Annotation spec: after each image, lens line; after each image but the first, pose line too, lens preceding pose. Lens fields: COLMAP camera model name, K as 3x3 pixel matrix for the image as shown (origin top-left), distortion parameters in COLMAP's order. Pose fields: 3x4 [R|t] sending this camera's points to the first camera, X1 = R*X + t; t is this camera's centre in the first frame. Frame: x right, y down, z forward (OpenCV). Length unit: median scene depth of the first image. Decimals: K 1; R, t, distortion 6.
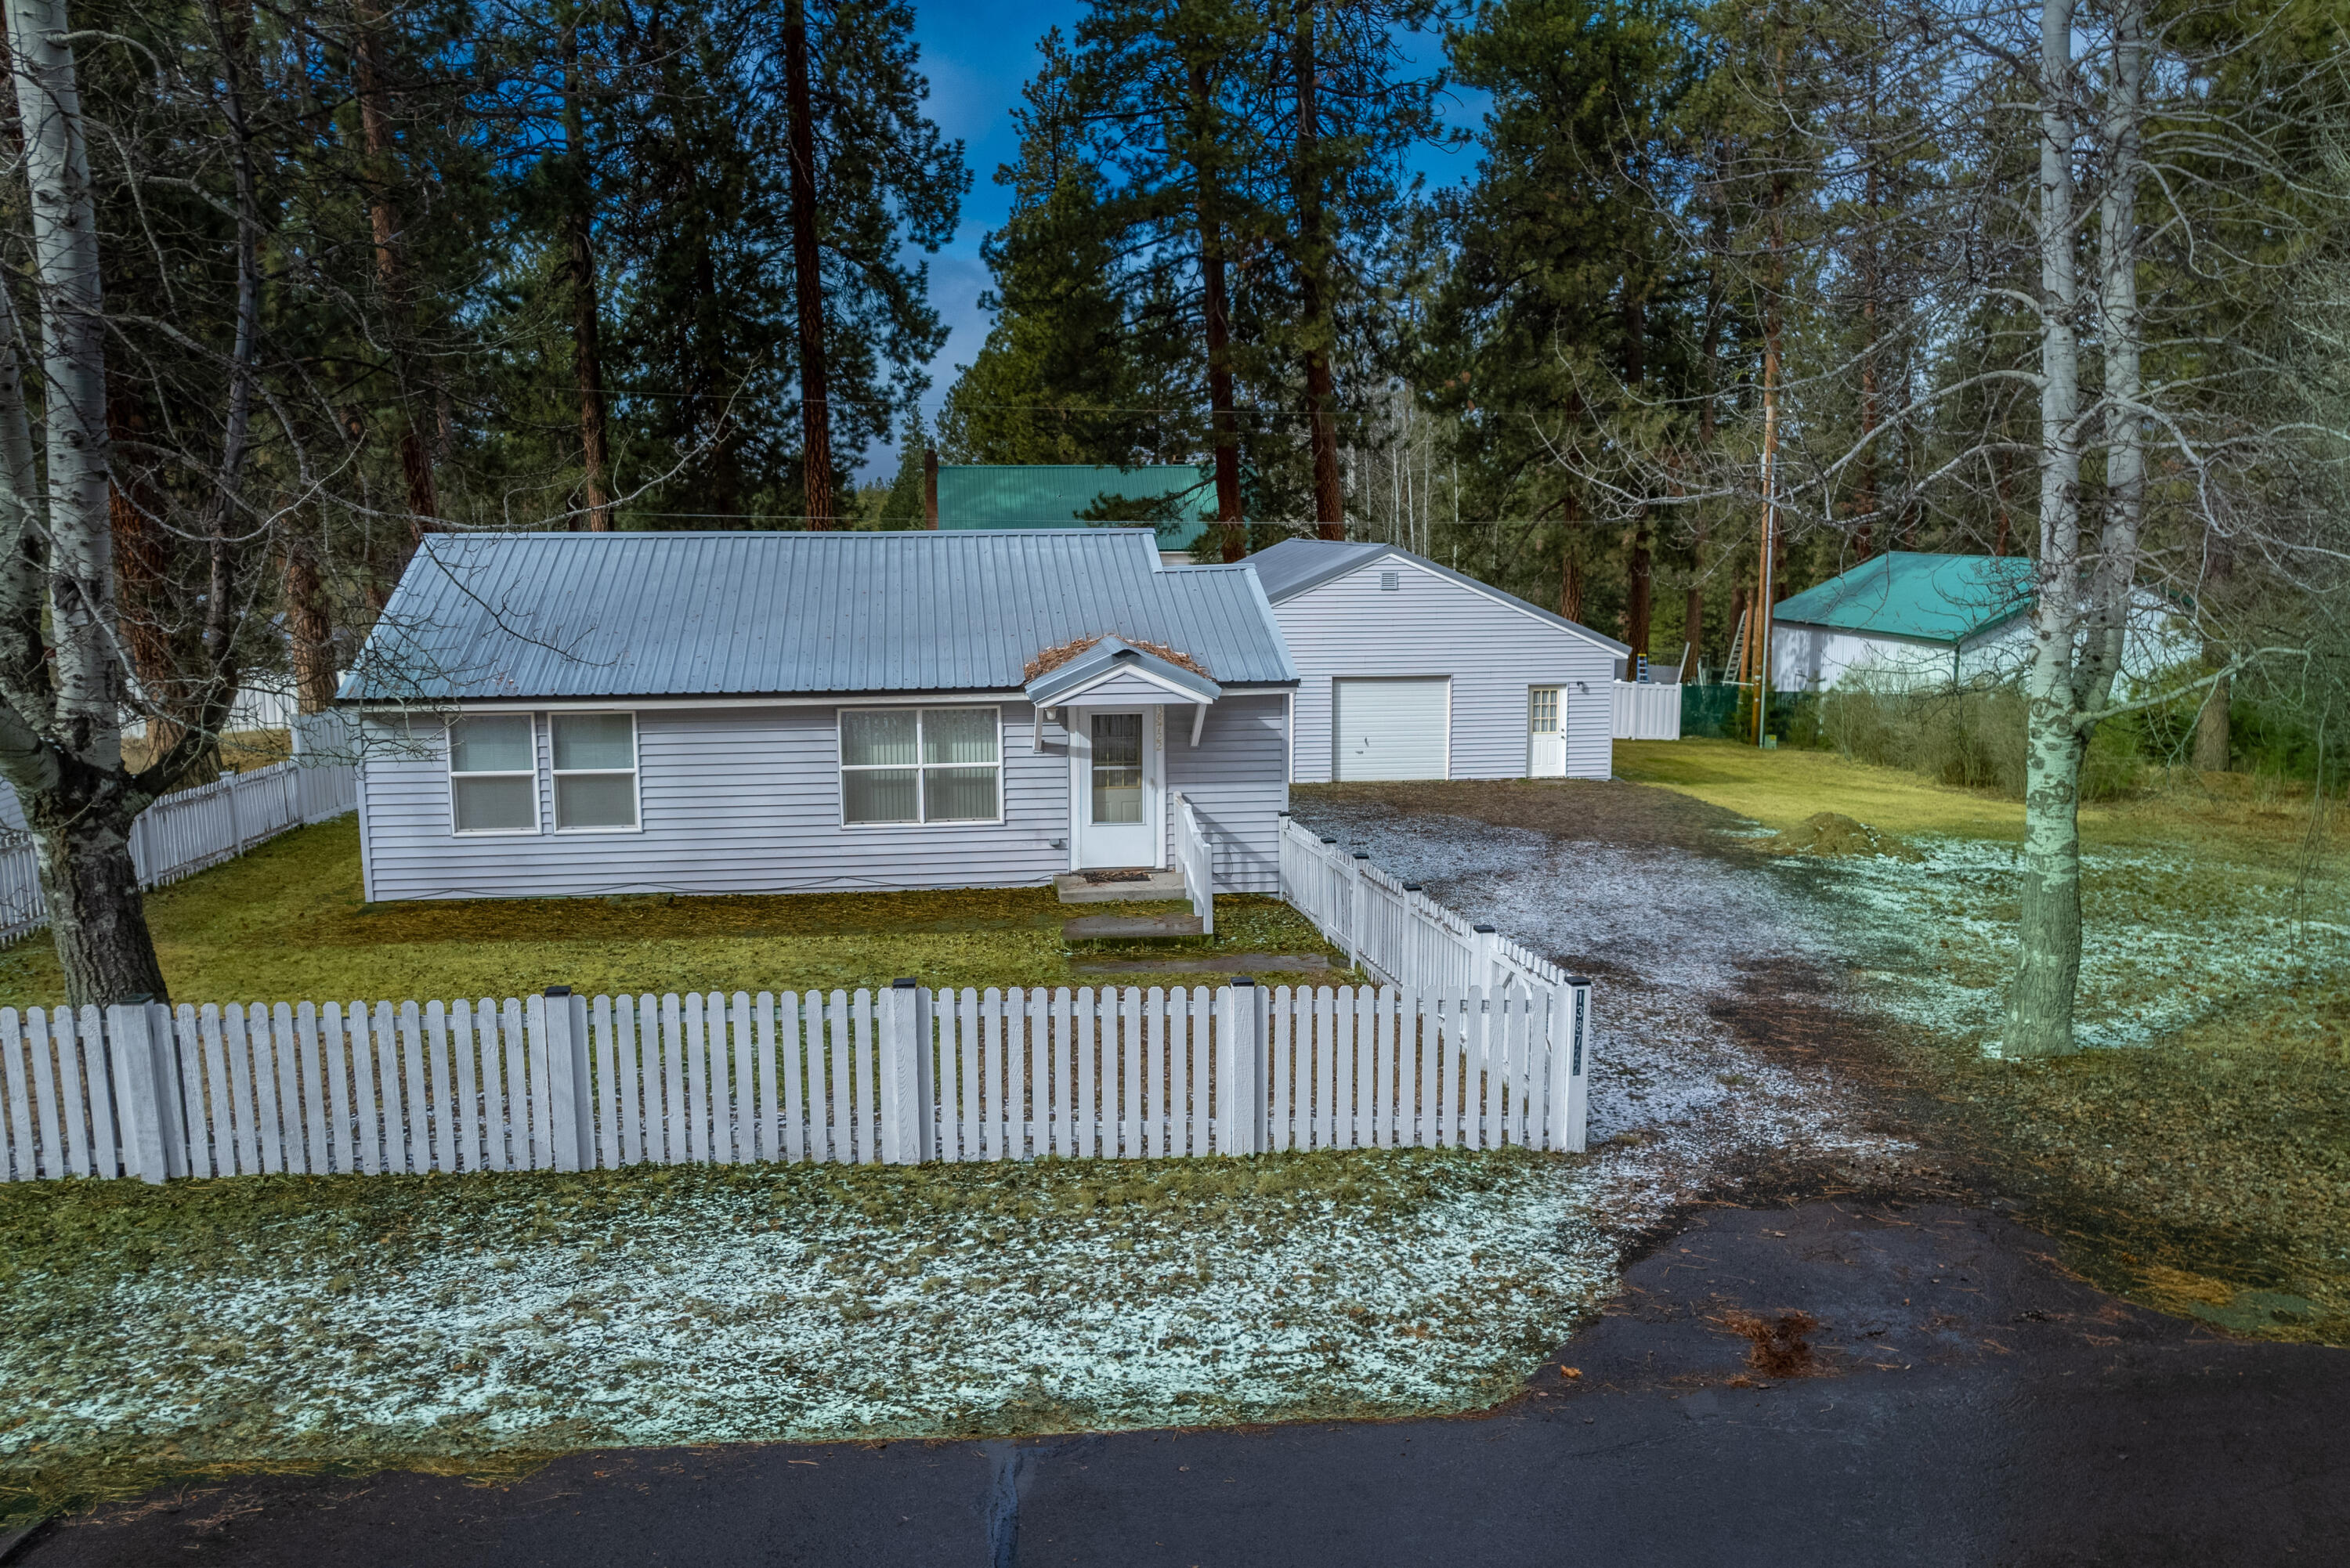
lens RADIAL K [[1803.0, 0, 1175.0], [0, 1803.0, 784.0], [0, 0, 1]] dist [-0.002358, -0.001071]
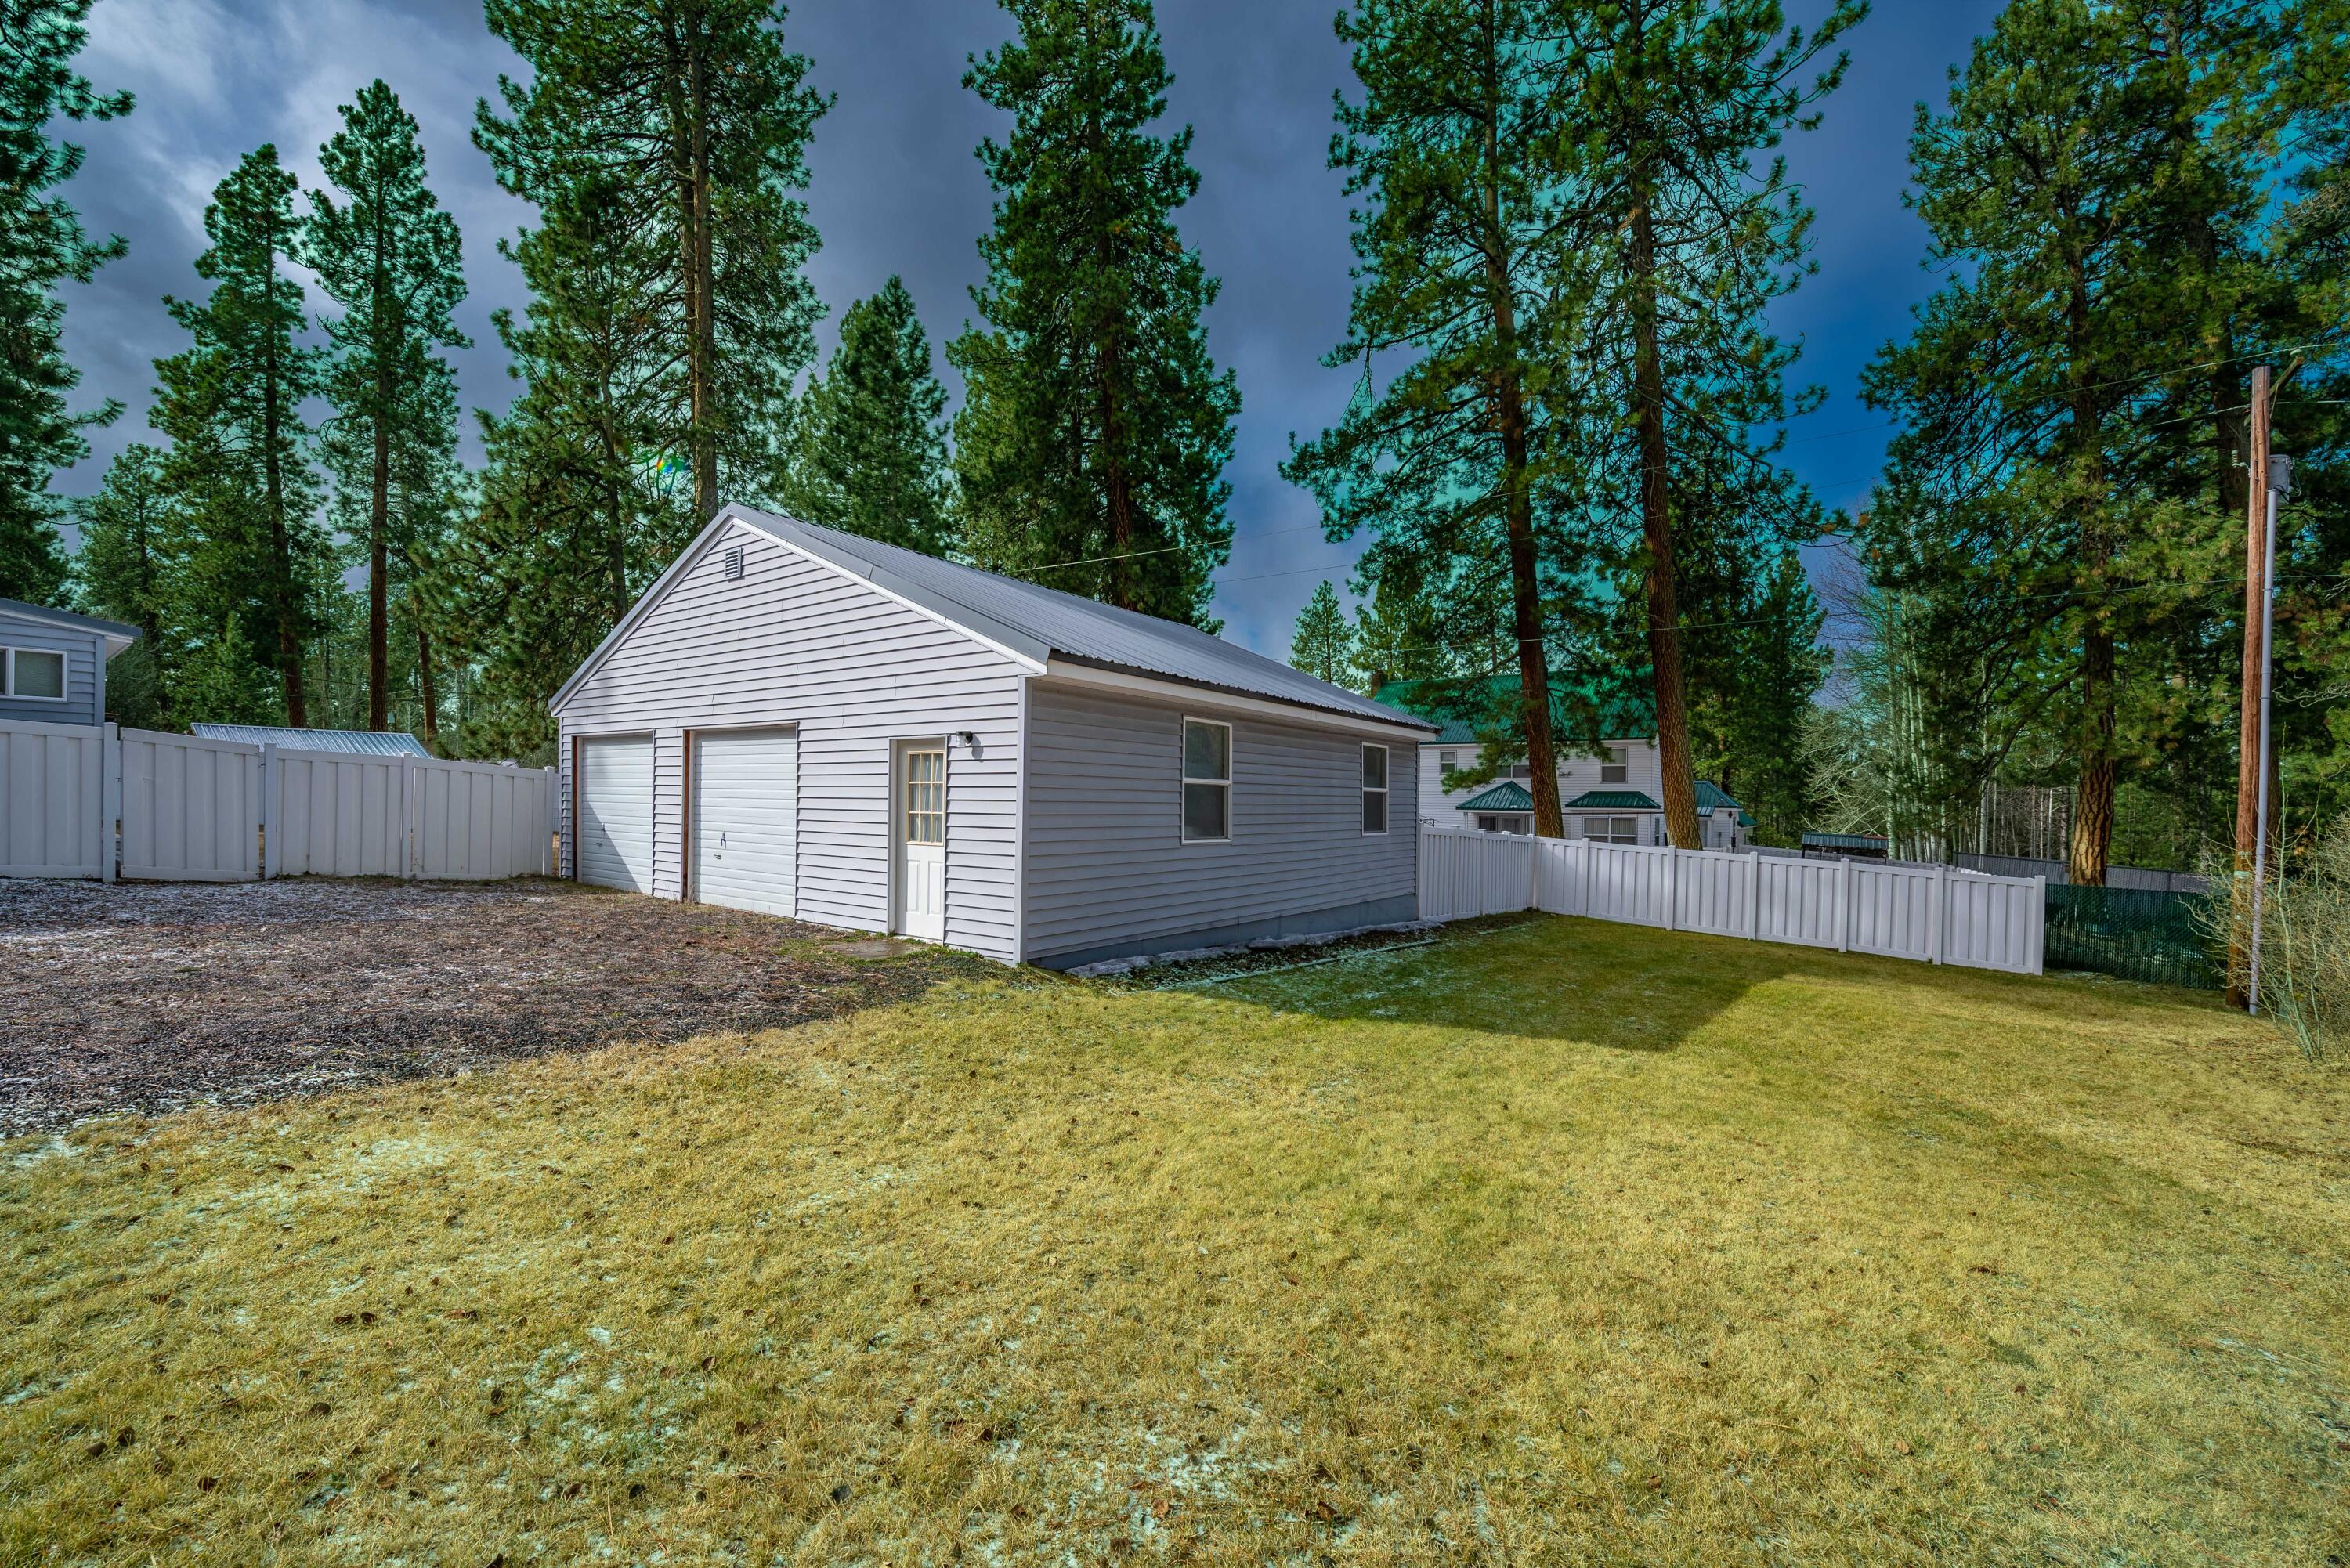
lens RADIAL K [[948.3, 0, 1176.7], [0, 948.3, 801.0], [0, 0, 1]] dist [-0.000178, -0.007236]
pose [[0.718241, 0.017255, -0.695580, 0.424864], [-0.123004, 0.987096, -0.102524, -0.021940], [0.684835, 0.159197, 0.711096, 0.866619]]
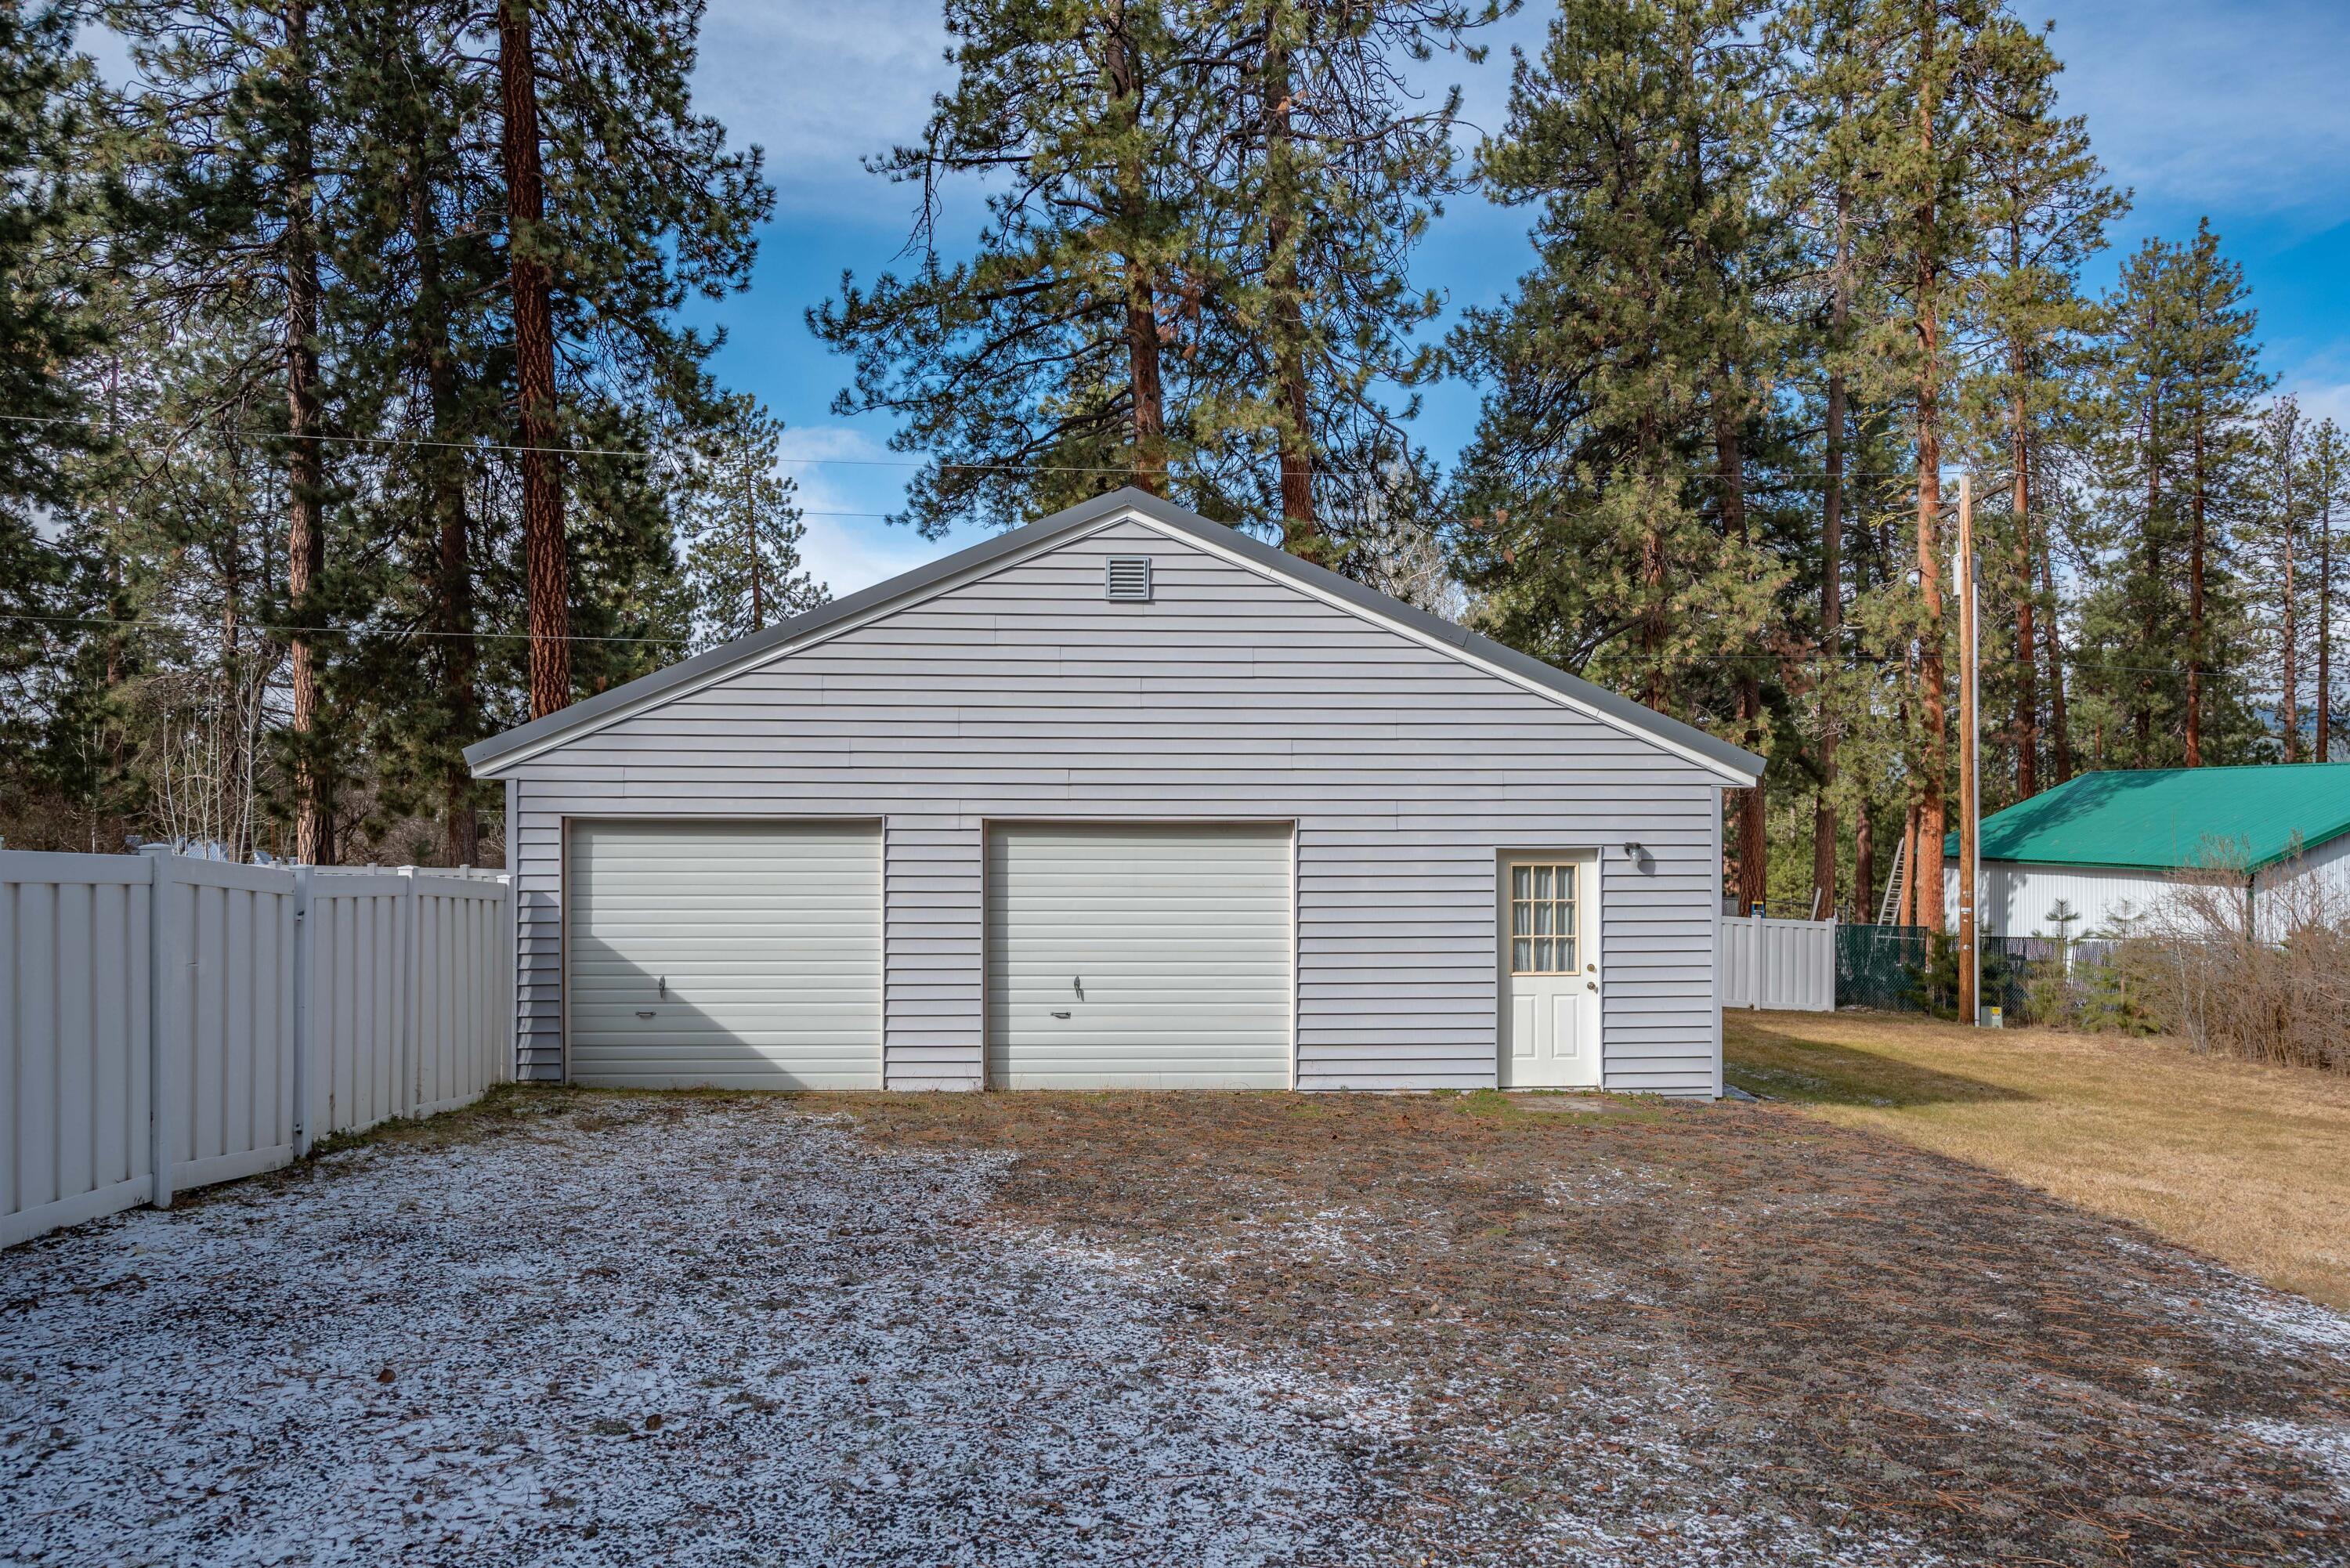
lens RADIAL K [[1580.0, 0, 1178.7], [0, 1580.0, 802.4], [0, 0, 1]] dist [0.009569, 0.001609]
pose [[0.995918, 0.007236, -0.089975, 0.156717], [-0.021203, 0.987645, -0.155267, -0.010147], [0.087740, 0.156541, 0.983767, 0.649105]]
